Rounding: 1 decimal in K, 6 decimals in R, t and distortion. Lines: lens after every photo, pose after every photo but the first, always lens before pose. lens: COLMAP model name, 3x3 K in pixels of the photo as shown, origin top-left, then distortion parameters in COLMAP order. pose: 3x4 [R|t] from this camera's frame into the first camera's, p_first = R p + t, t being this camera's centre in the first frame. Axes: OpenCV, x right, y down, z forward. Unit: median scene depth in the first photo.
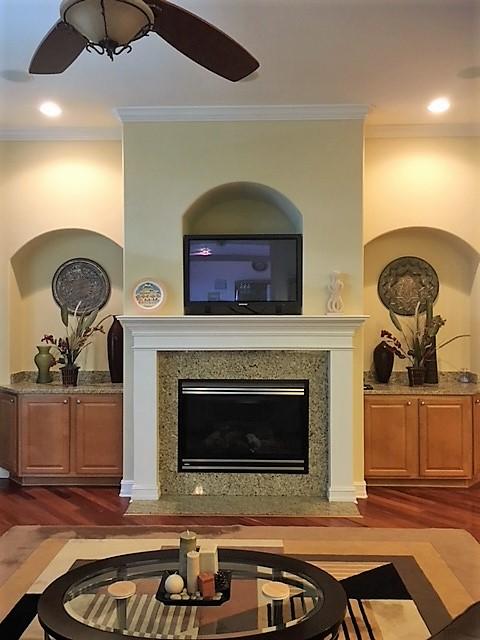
lens RADIAL K [[543.4, 0, 241.7], [0, 543.4, 318.0], [0, 0, 1]] dist [0.057820, -0.058912]
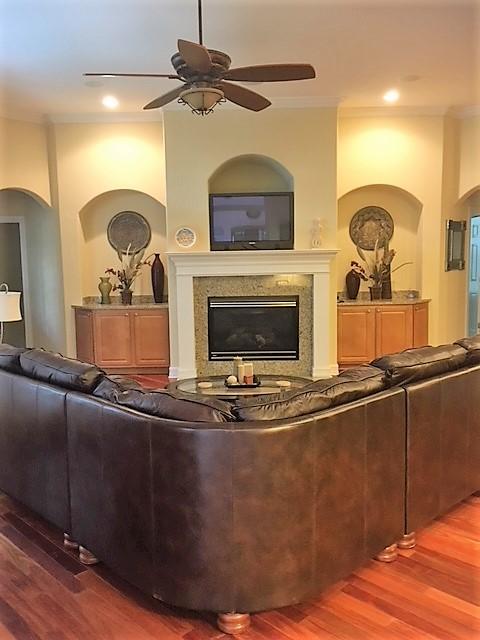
lens RADIAL K [[543.4, 0, 236.8], [0, 543.4, 316.7], [0, 0, 1]] dist [0.057820, -0.058912]
pose [[0.999783, -0.017303, 0.011603, -0.054612], [0.016172, 0.995694, 0.091277, 0.034080], [-0.013133, -0.091070, 0.995758, -0.405157]]
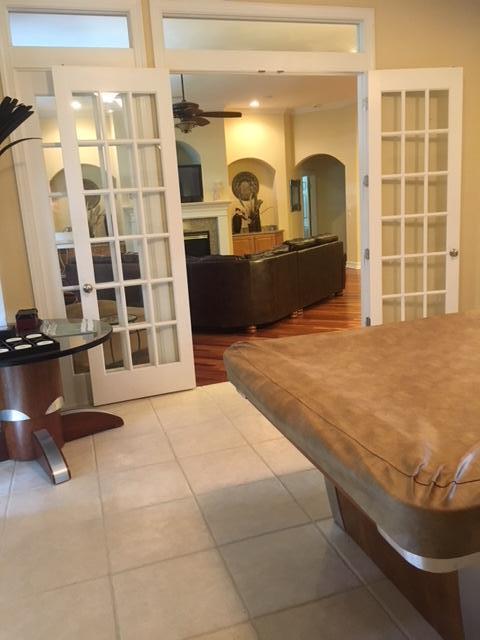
lens RADIAL K [[543.4, 0, 240.1], [0, 543.4, 318.3], [0, 0, 1]] dist [0.057820, -0.058912]
pose [[0.944904, -0.121672, 0.303897, -0.463552], [0.066607, 0.980399, 0.185423, 0.055840], [-0.320501, -0.154965, 0.934487, -1.158292]]
